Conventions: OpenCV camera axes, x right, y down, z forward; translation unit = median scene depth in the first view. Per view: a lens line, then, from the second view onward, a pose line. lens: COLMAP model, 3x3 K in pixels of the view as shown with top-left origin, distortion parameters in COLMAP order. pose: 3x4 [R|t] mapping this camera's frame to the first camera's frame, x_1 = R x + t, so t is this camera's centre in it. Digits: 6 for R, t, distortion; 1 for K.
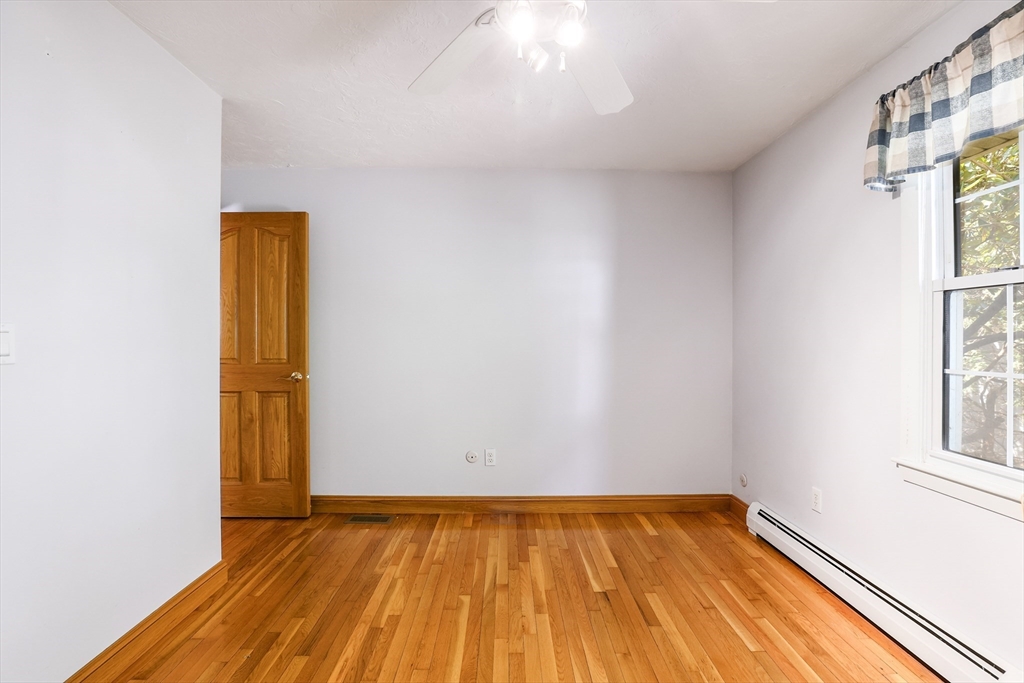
lens RADIAL K [[468.8, 0, 512.0], [0, 468.8, 339.1], [0, 0, 1]] dist [-0.029517, 0.001558]
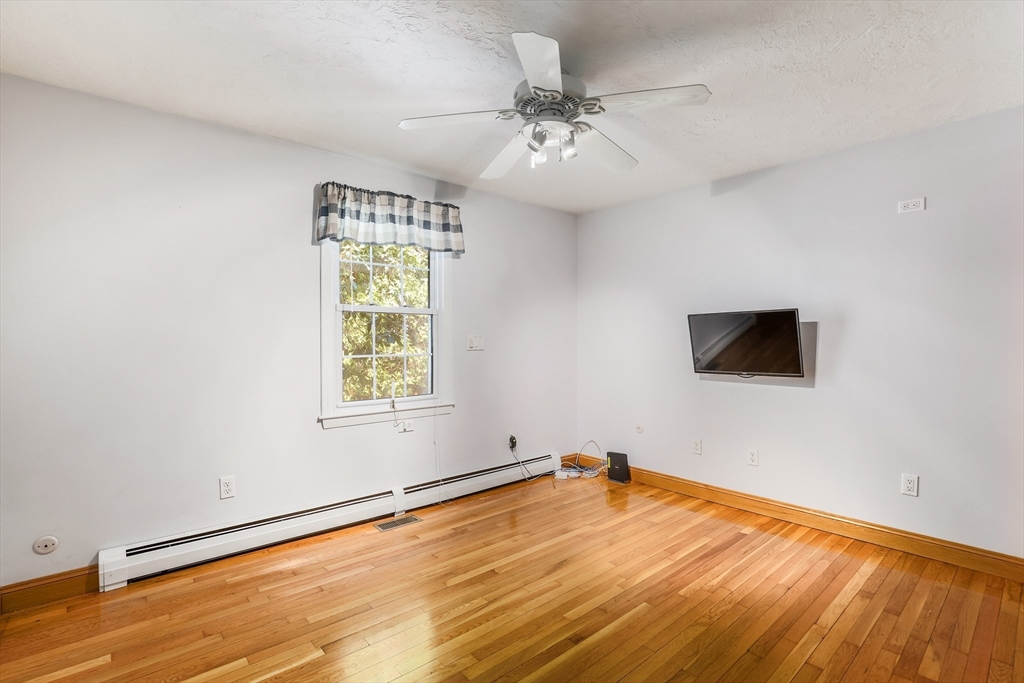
lens RADIAL K [[468.8, 0, 511.6], [0, 468.8, 342.1], [0, 0, 1]] dist [-0.029517, 0.001558]
pose [[-0.657719, -0.001947, 0.753261, -0.597966], [0.002178, 0.999988, 0.004487, 0.006445], [-0.753261, 0.004592, -0.657706, 1.220017]]
